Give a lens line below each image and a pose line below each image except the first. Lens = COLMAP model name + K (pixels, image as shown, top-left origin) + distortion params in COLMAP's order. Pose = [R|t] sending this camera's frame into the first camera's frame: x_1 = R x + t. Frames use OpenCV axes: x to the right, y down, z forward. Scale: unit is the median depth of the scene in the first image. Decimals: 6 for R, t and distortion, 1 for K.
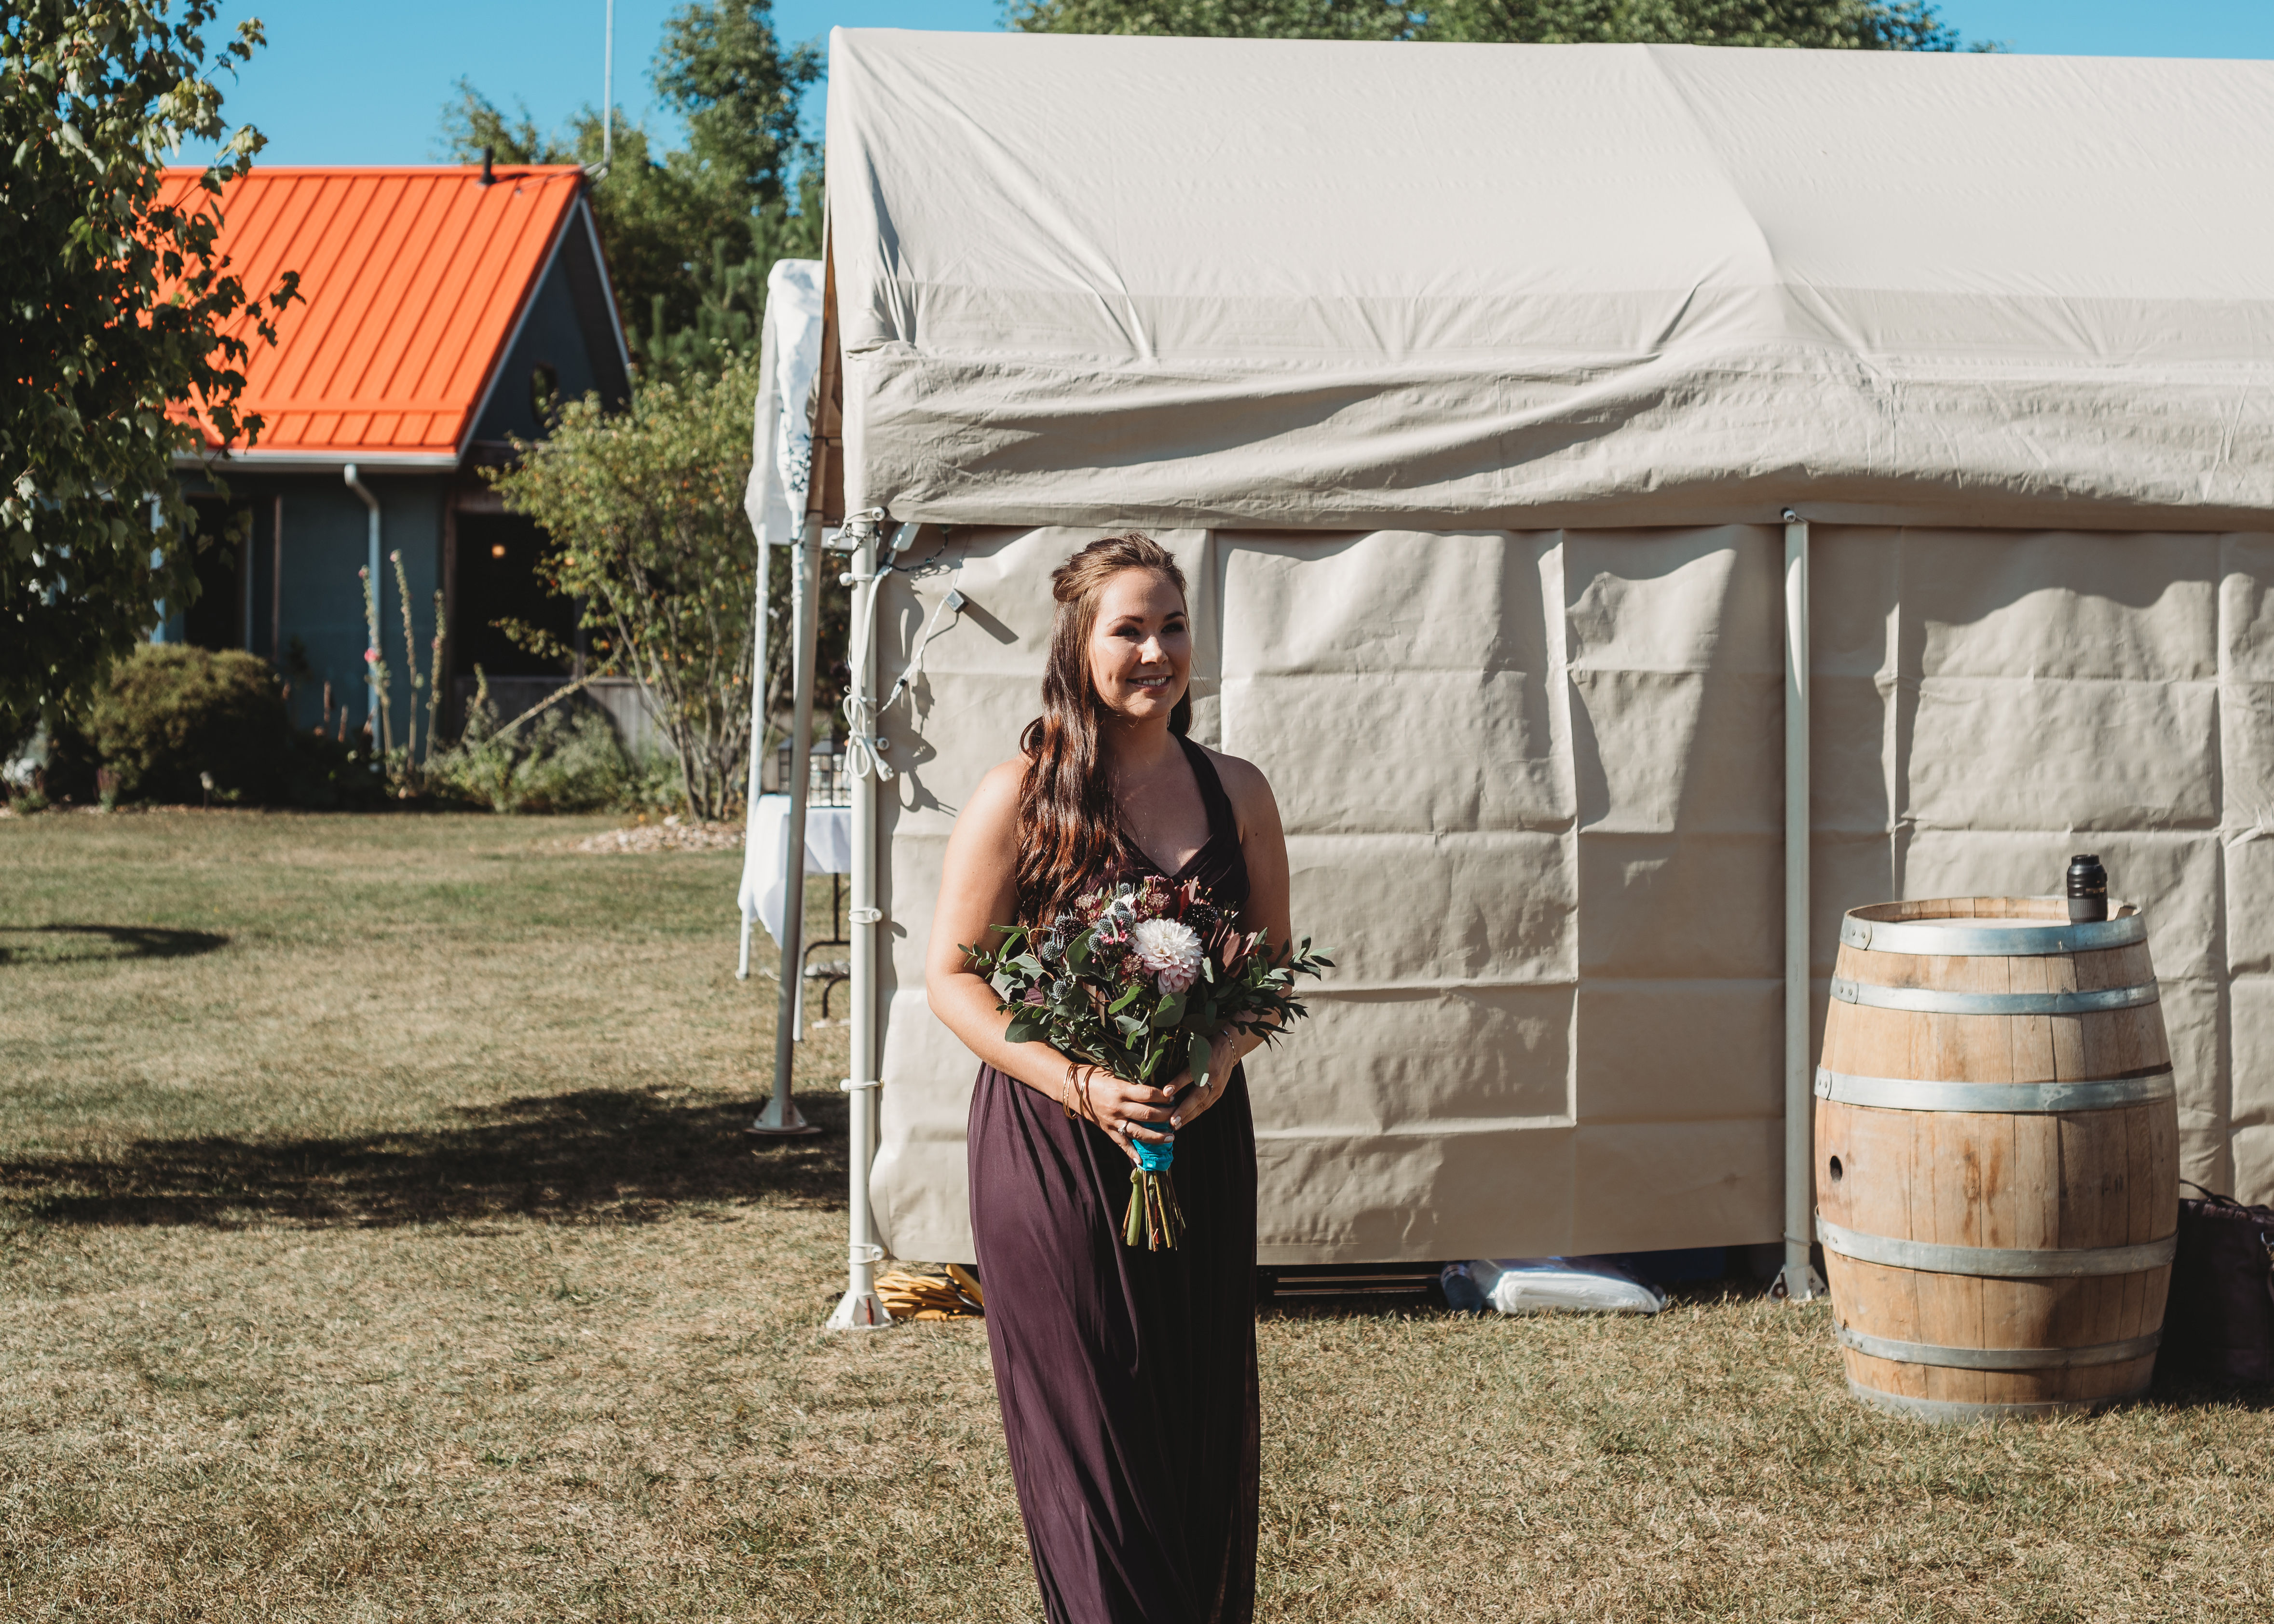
lens RADIAL K [[3959.3, 0, 1335.0], [0, 3959.3, 694.7], [0, 0, 1]] dist [-0.035467, 0.000000]
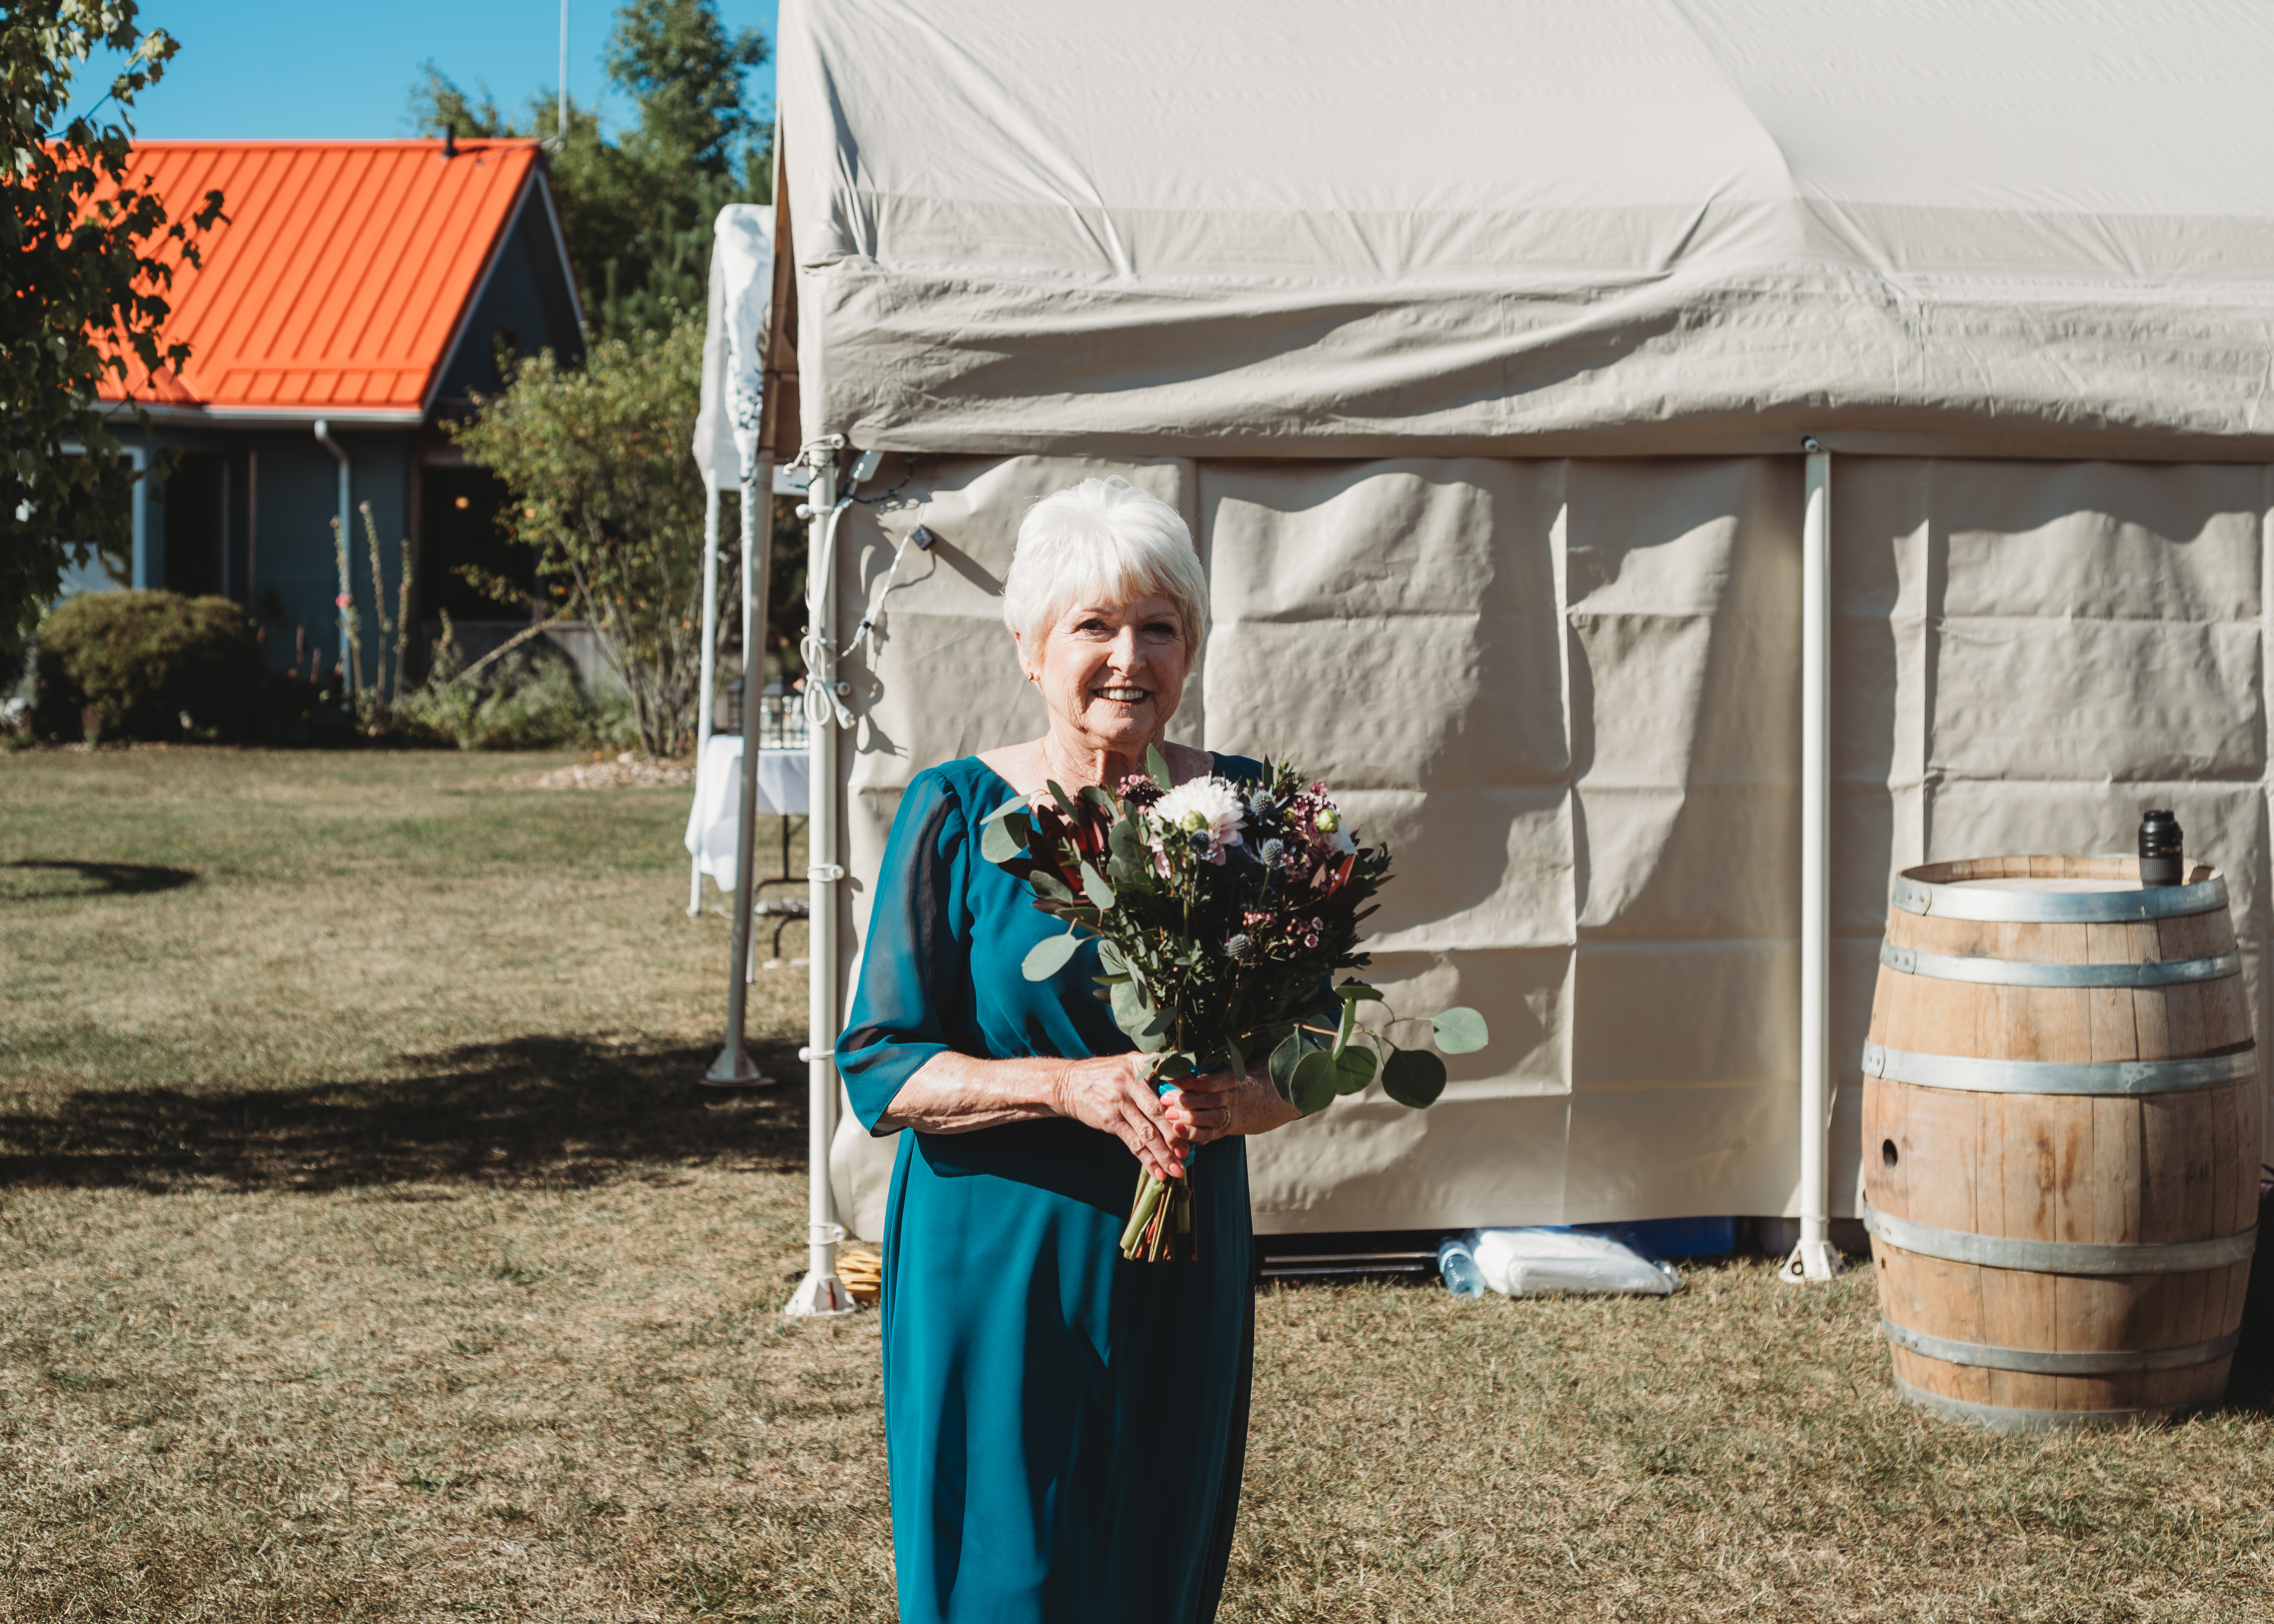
lens RADIAL K [[3579.5, 0, 1270.0], [0, 3579.5, 764.0], [0, 0, 1]] dist [-0.016238, 0.000000]
pose [[0.999938, -0.000355, 0.011091, -0.022577], [-0.000034, 0.999385, 0.035079, 0.000523], [-0.011096, -0.035077, 0.999323, 0.151524]]
